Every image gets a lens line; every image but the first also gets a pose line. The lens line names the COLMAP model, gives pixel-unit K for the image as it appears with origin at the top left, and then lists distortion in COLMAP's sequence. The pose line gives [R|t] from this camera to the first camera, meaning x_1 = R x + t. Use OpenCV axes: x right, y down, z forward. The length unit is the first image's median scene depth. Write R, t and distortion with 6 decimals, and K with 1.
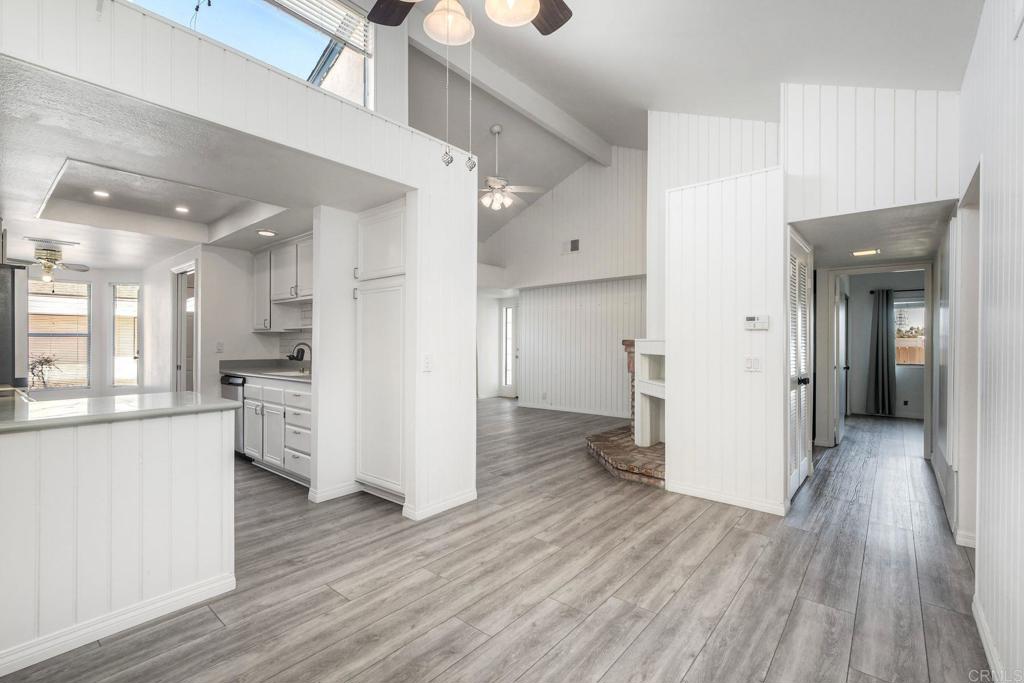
lens RADIAL K [[454.8, 0, 512.0], [0, 454.8, 341.5], [0, 0, 1]] dist [-0.003426, -0.000106]
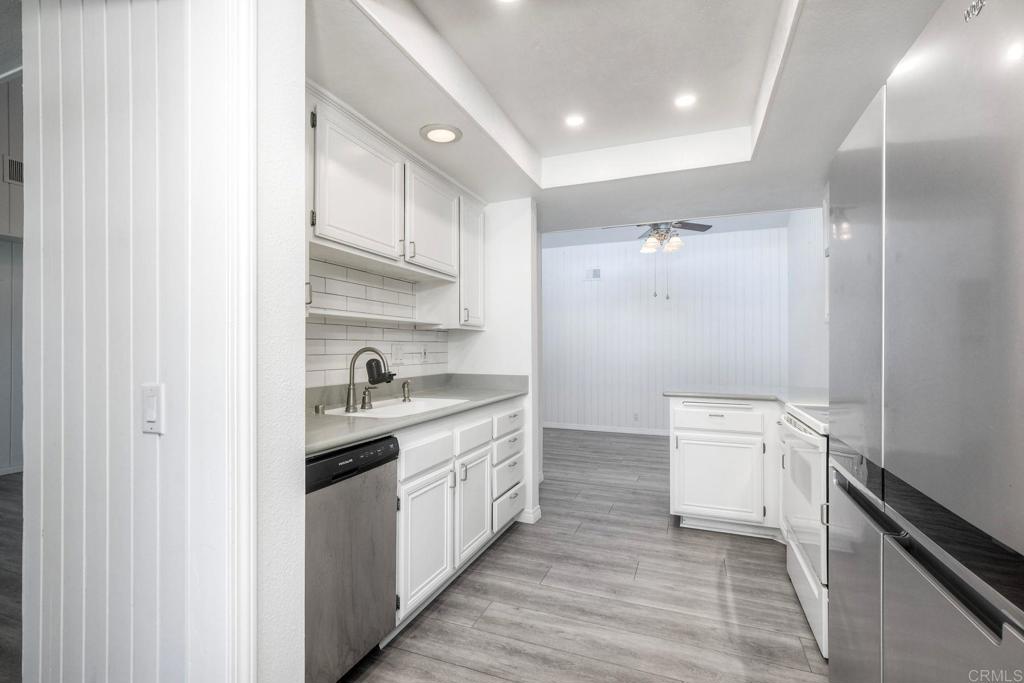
lens RADIAL K [[458.2, 0, 514.2], [0, 458.2, 344.2], [0, 0, 1]] dist [0.003565, -0.000138]
pose [[-0.315831, 0.005818, 0.948798, -0.943999], [-0.006277, 0.999947, -0.008222, 0.002130], [-0.948795, -0.008552, -0.315778, 0.967659]]
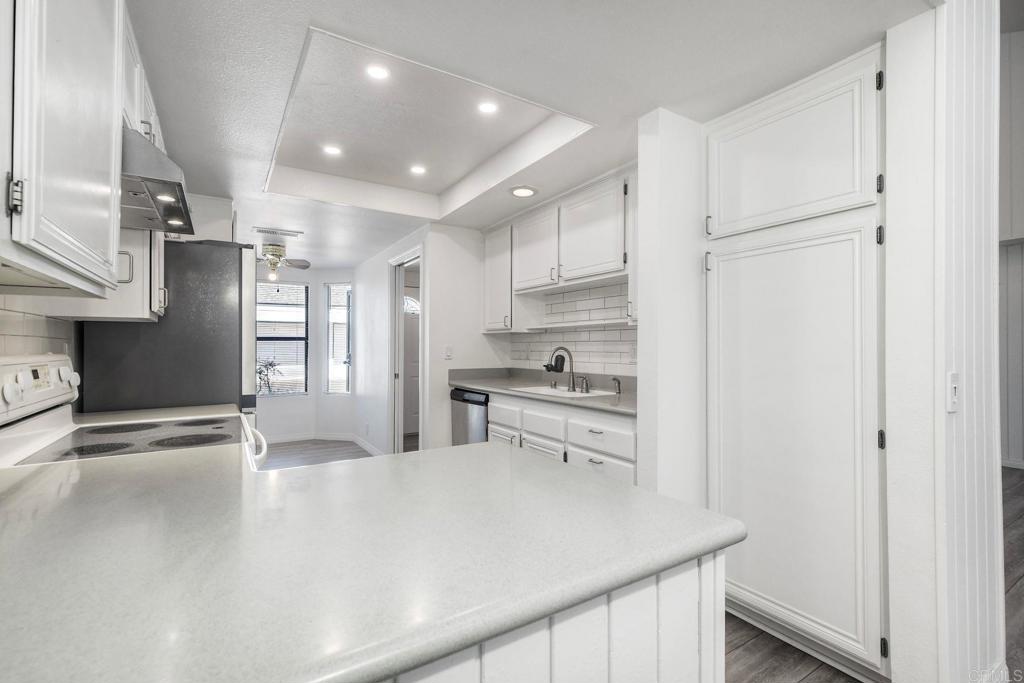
lens RADIAL K [[458.2, 0, 514.2], [0, 458.2, 344.2], [0, 0, 1]] dist [0.003565, -0.000138]
pose [[0.953385, -0.001200, -0.301753, -0.304808], [0.000267, 0.999995, -0.003132, 0.000520], [0.301755, 0.002906, 0.953381, 0.285644]]
